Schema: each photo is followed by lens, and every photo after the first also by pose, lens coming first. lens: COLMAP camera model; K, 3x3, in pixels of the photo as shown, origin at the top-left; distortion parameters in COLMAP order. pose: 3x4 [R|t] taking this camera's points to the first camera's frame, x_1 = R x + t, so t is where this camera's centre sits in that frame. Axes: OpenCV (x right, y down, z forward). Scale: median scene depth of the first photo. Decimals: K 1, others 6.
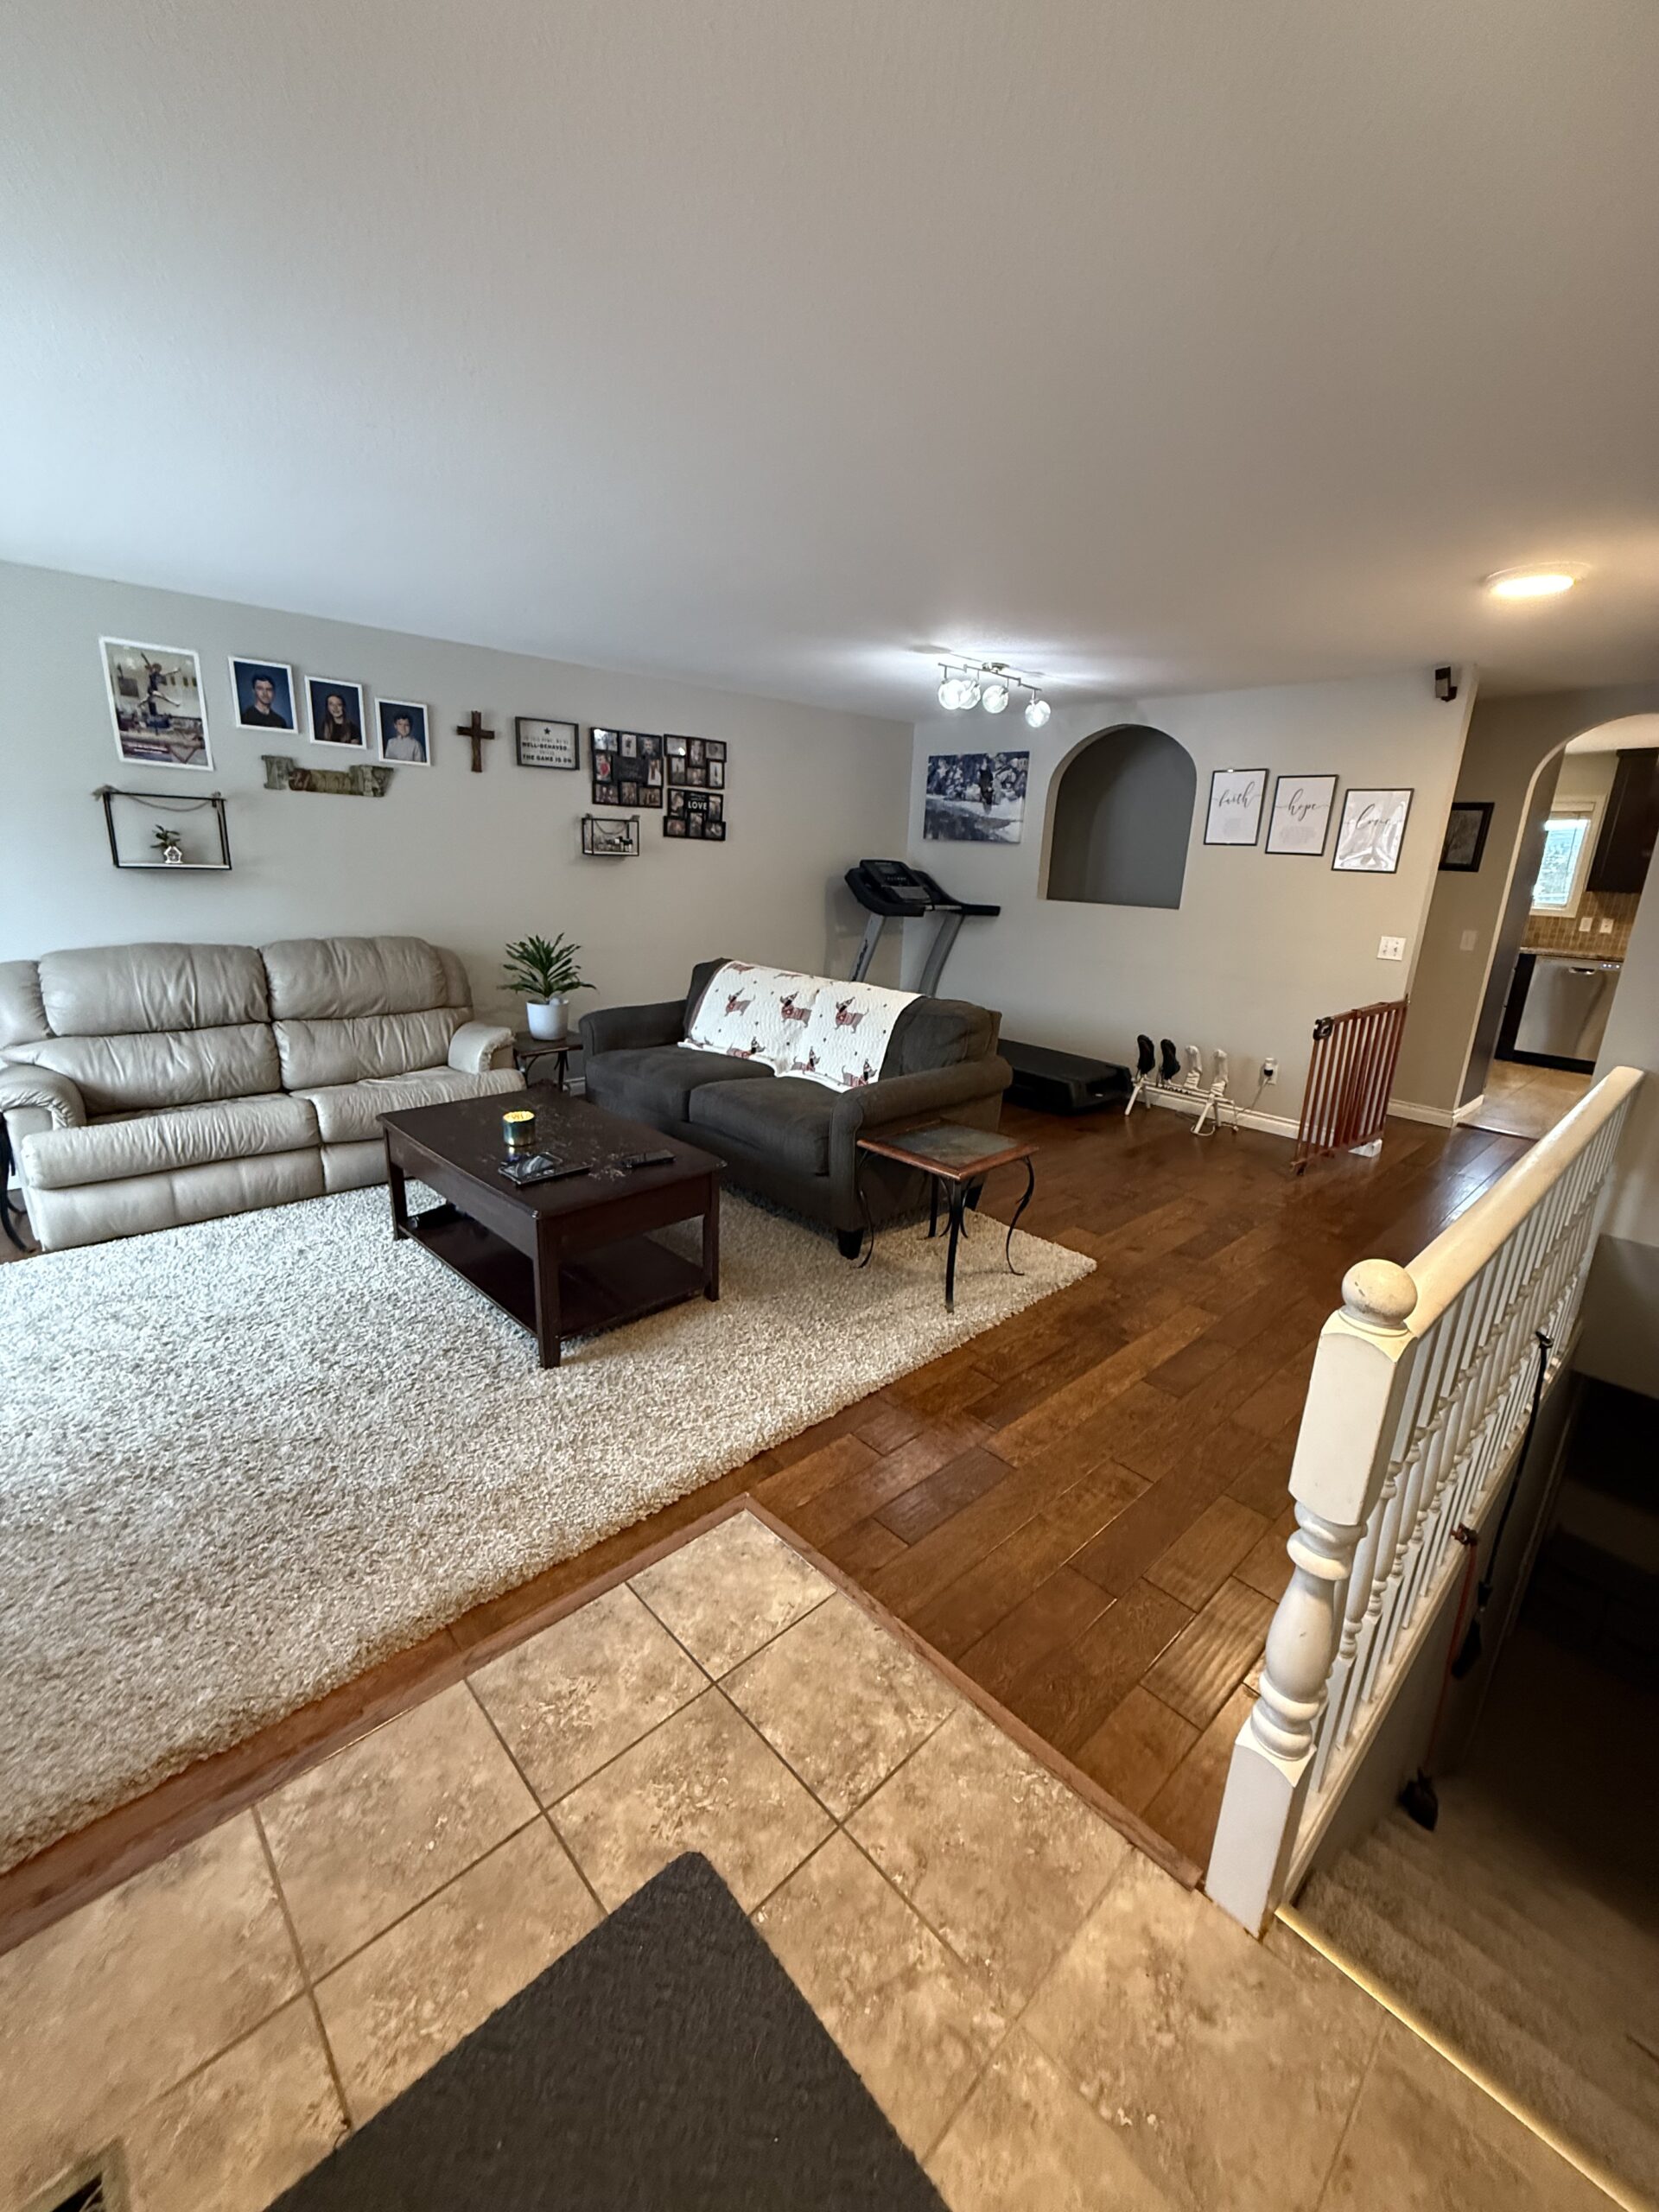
lens RADIAL K [[879.4, 0, 836.4], [0, 879.4, 1100.6], [0, 0, 1]] dist [-0.000163, -0.000467]
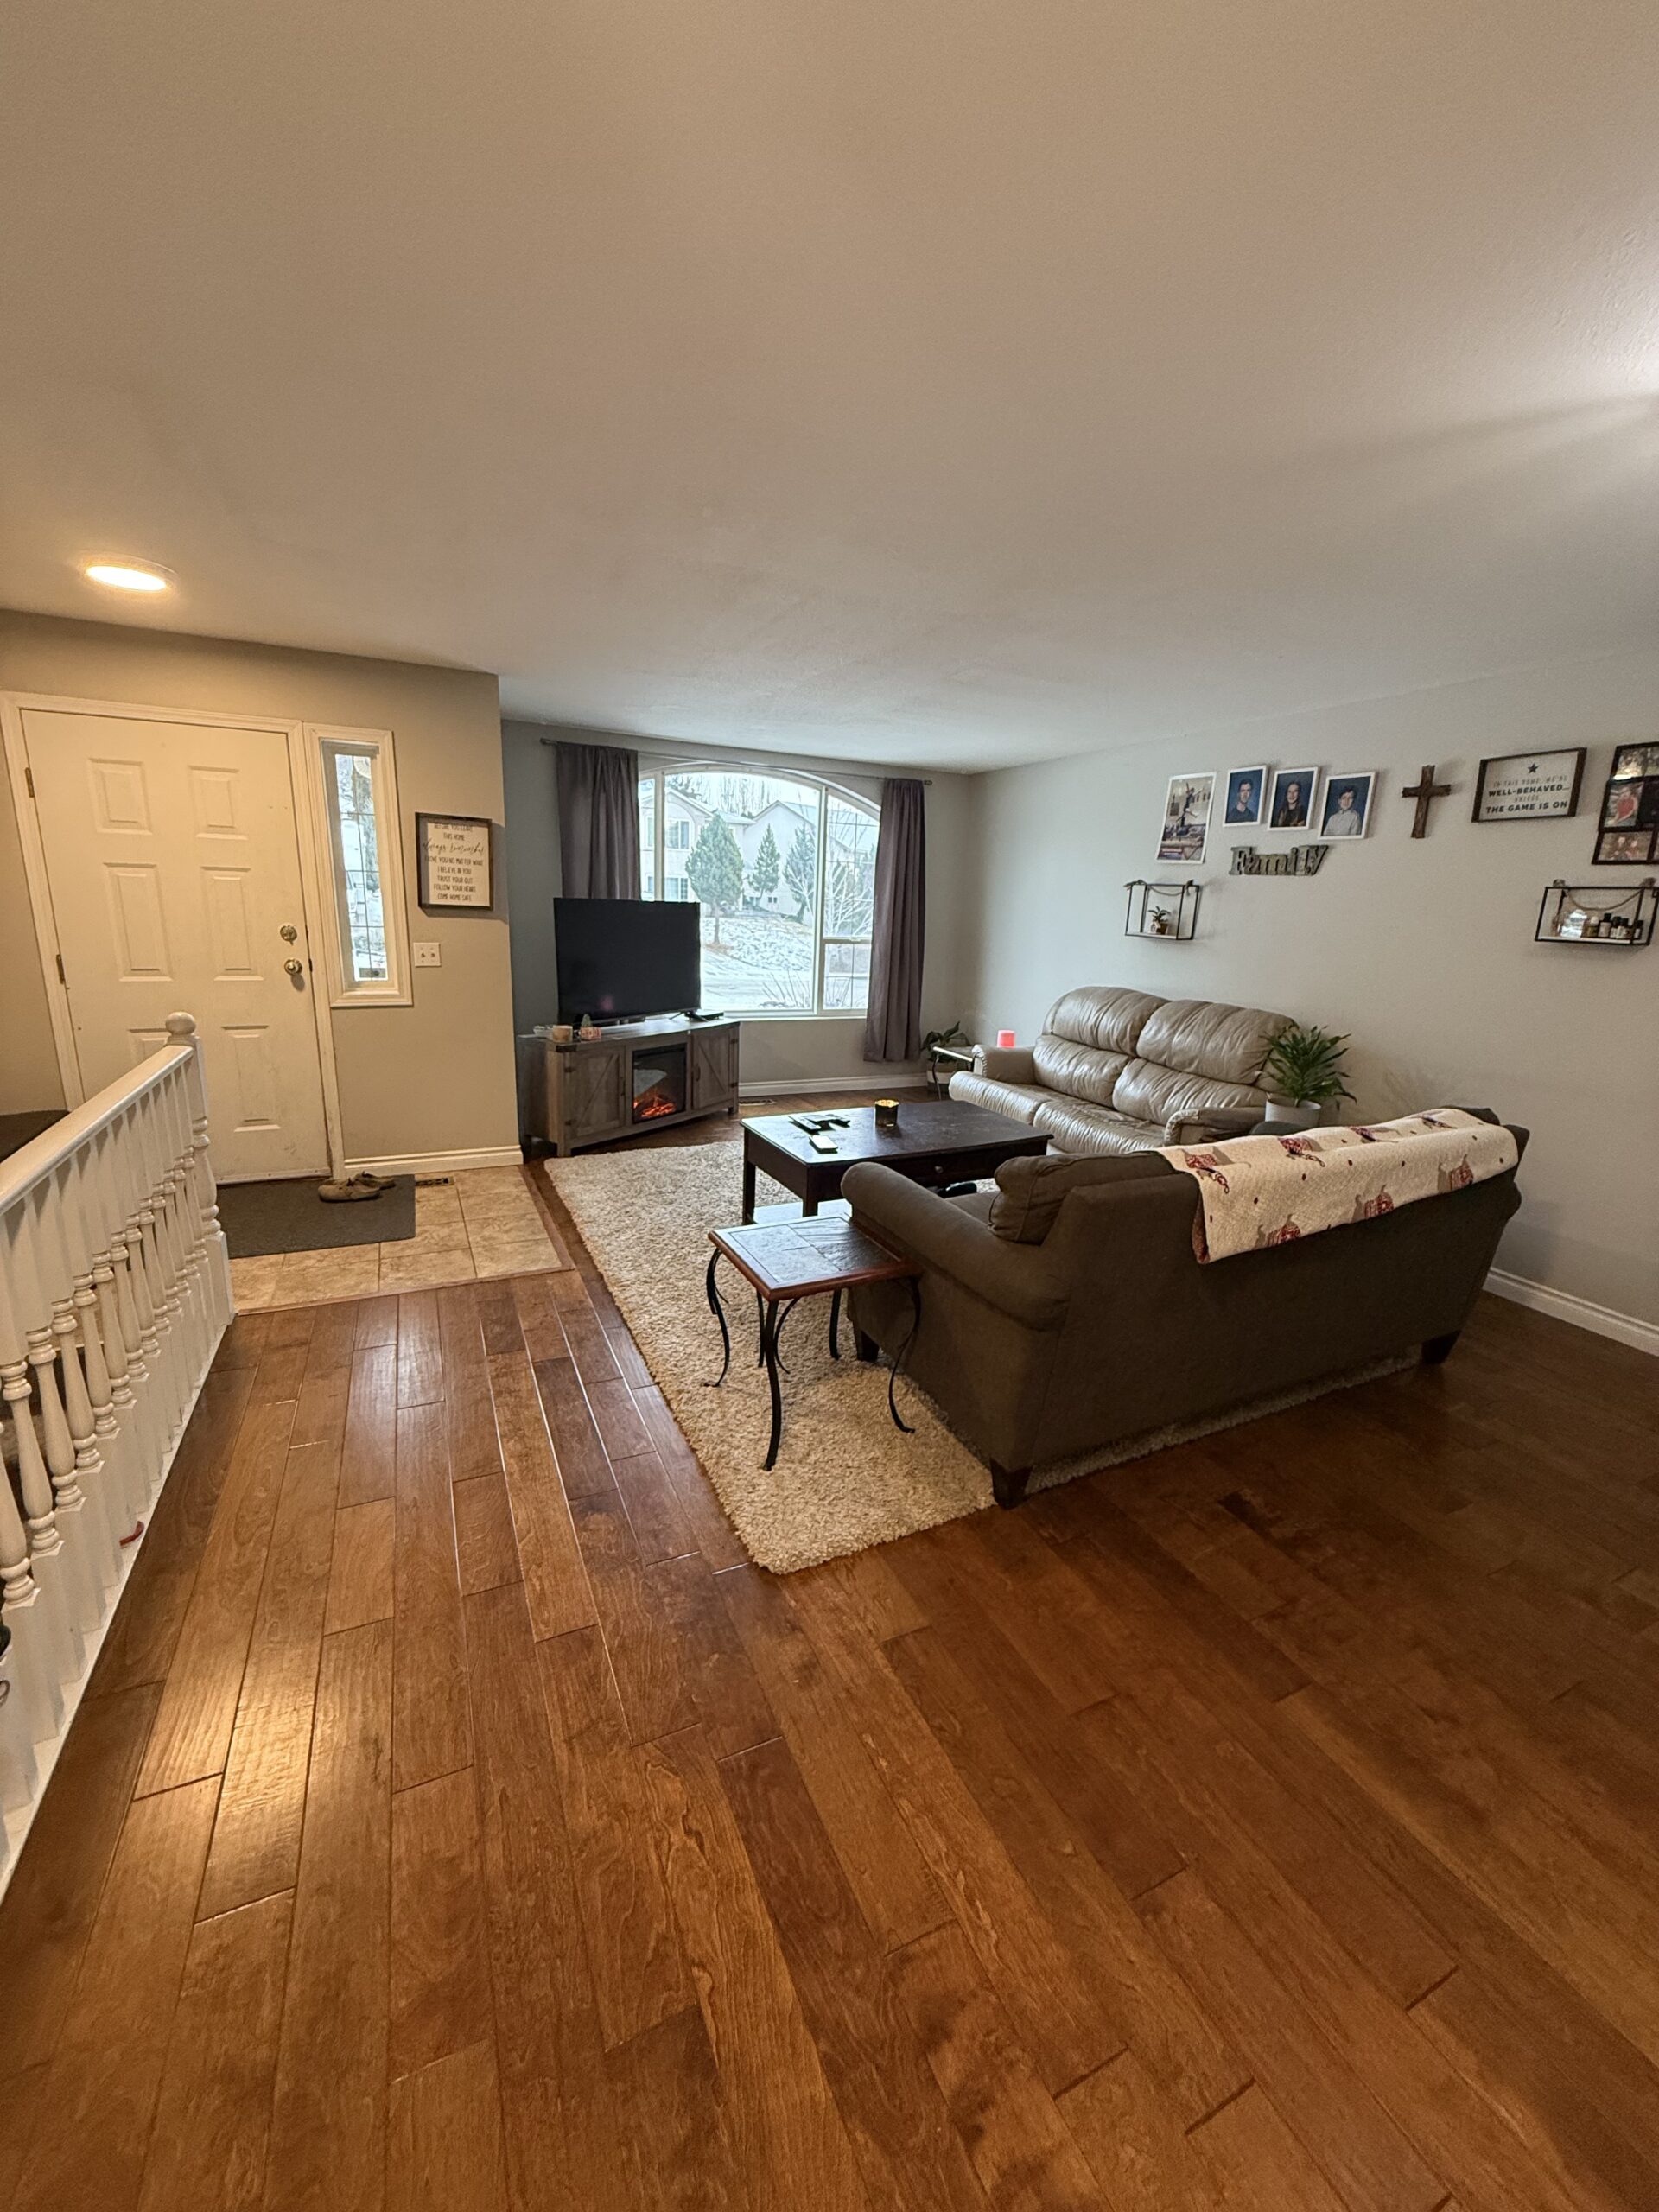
lens RADIAL K [[879.4, 0, 828.0], [0, 879.4, 1101.7], [0, 0, 1]] dist [-0.000163, -0.000467]
pose [[-0.304490, 0.169591, -0.937297, 0.679207], [-0.308455, 0.913442, 0.265479, -0.231480], [0.901189, 0.369949, -0.225823, 0.919433]]
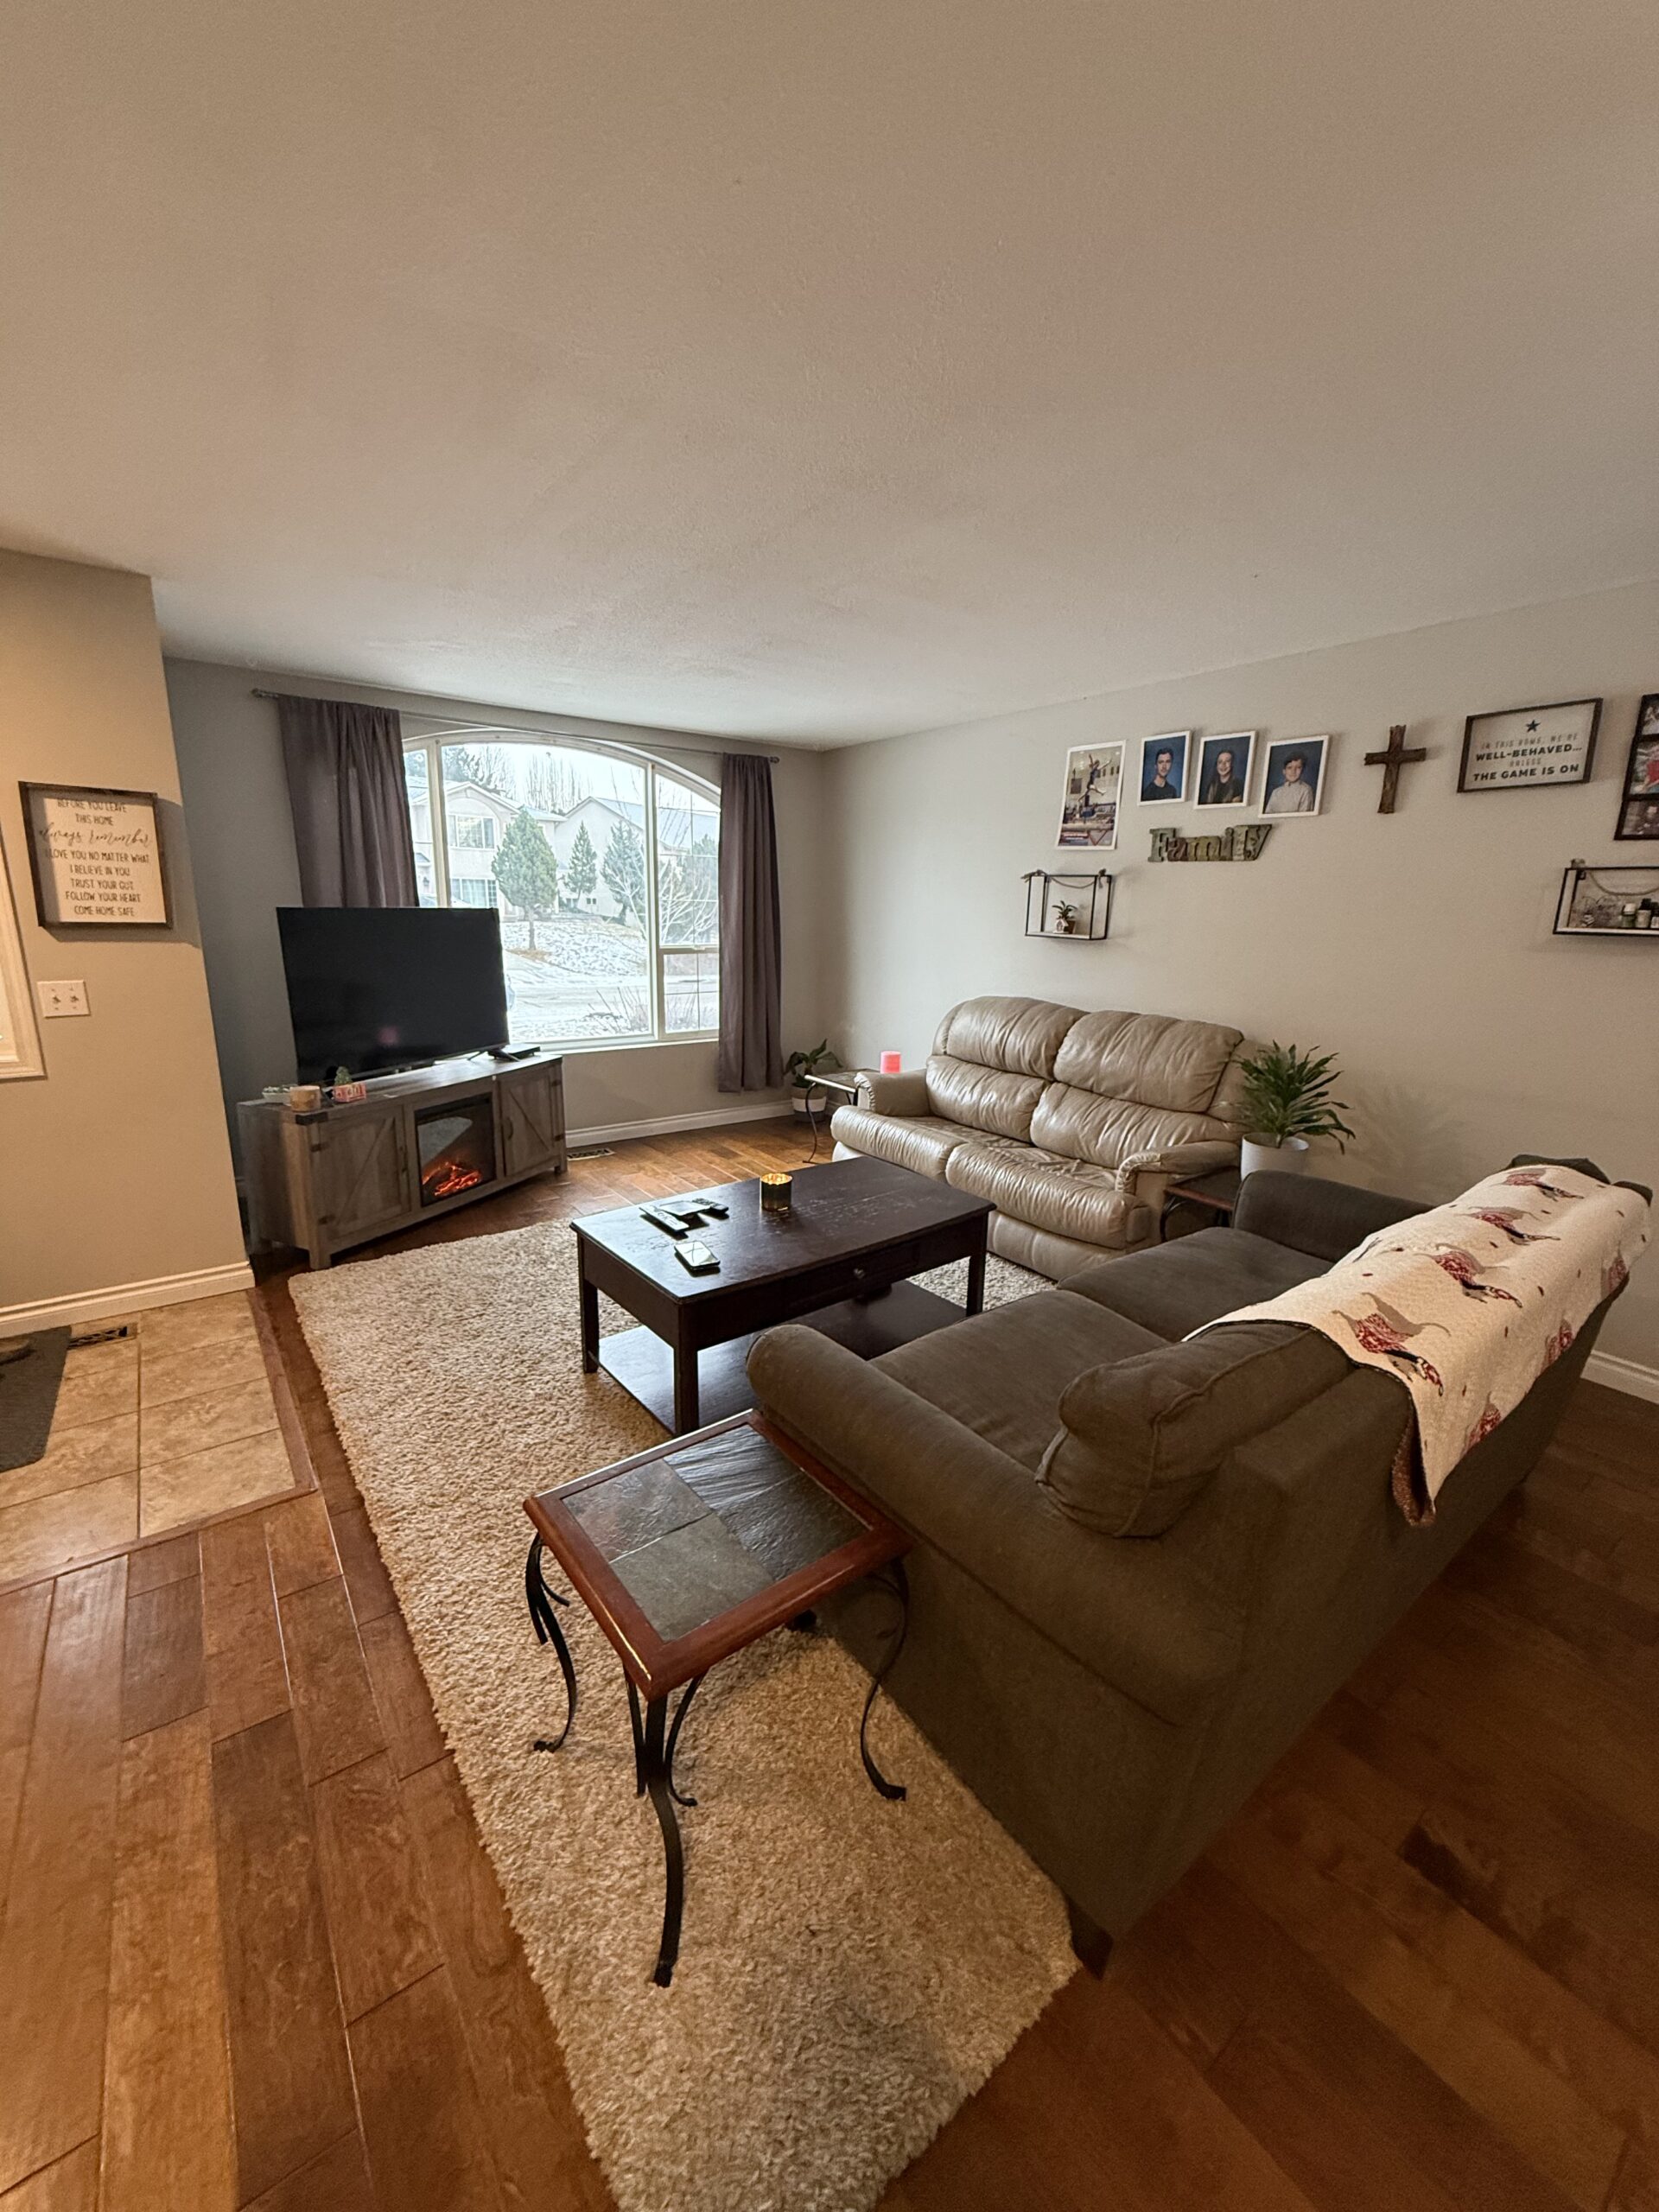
lens RADIAL K [[879.4, 0, 830.2], [0, 879.4, 1100.5], [0, 0, 1]] dist [-0.000163, -0.000467]
pose [[-0.112315, 0.184289, -0.976434, 0.420465], [-0.293493, 0.932658, 0.209786, -0.212659], [0.949340, 0.310139, -0.050664, 0.814708]]
